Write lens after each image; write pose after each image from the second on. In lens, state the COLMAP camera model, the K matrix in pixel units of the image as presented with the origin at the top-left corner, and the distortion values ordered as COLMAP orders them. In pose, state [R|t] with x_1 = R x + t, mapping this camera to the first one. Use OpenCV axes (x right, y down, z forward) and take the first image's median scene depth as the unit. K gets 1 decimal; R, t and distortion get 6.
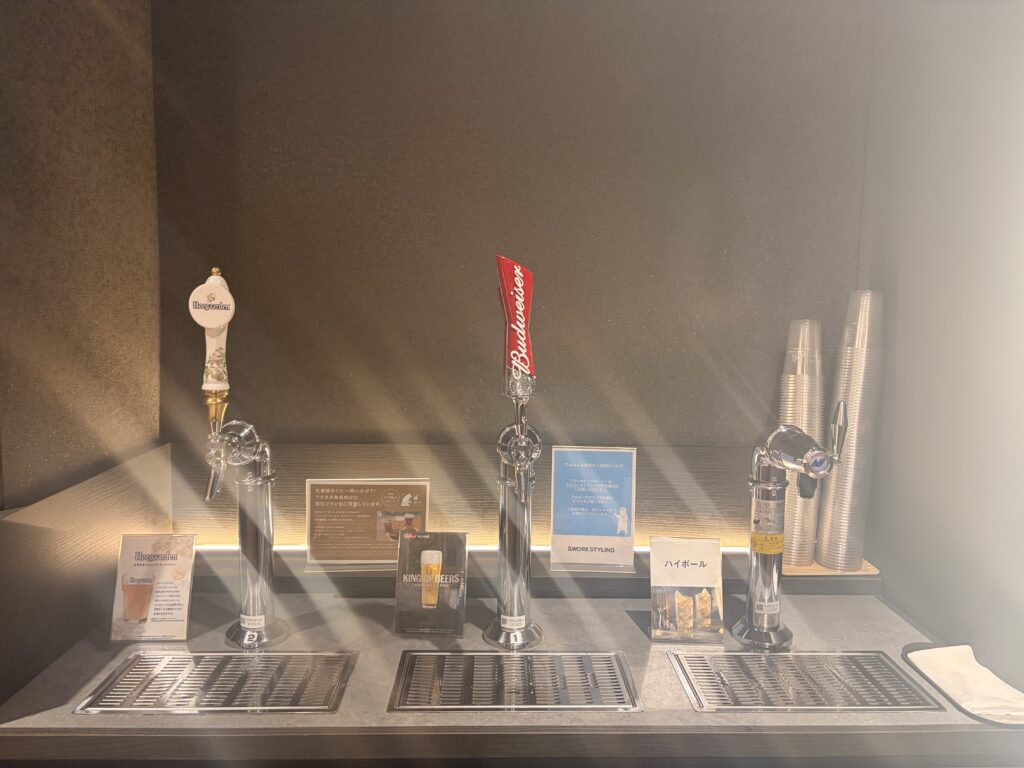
lens RADIAL K [[773.0, 0, 512.9], [0, 773.0, 381.4], [0, 0, 1]] dist [0.036959, -0.001808]
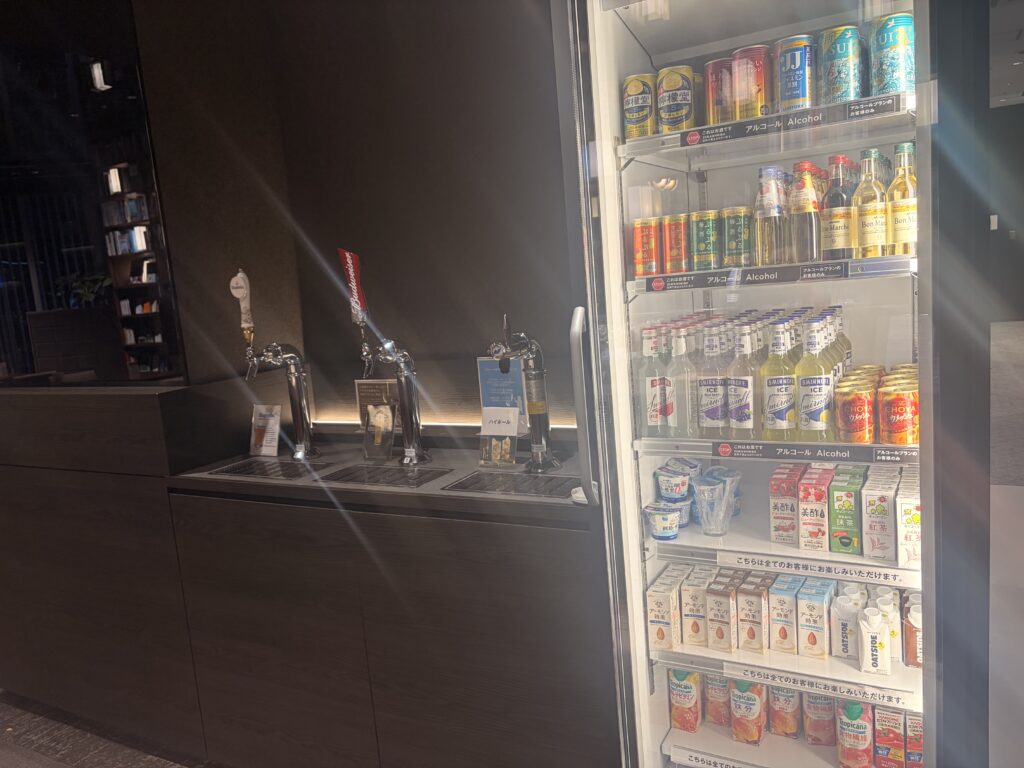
lens RADIAL K [[773.0, 0, 511.3], [0, 773.0, 385.9], [0, 0, 1]] dist [0.036959, -0.001808]
pose [[0.856052, -0.018546, -0.516558, 1.114810], [0.045724, 0.998155, 0.039937, 0.100708], [0.514864, -0.057807, 0.855321, -0.372289]]
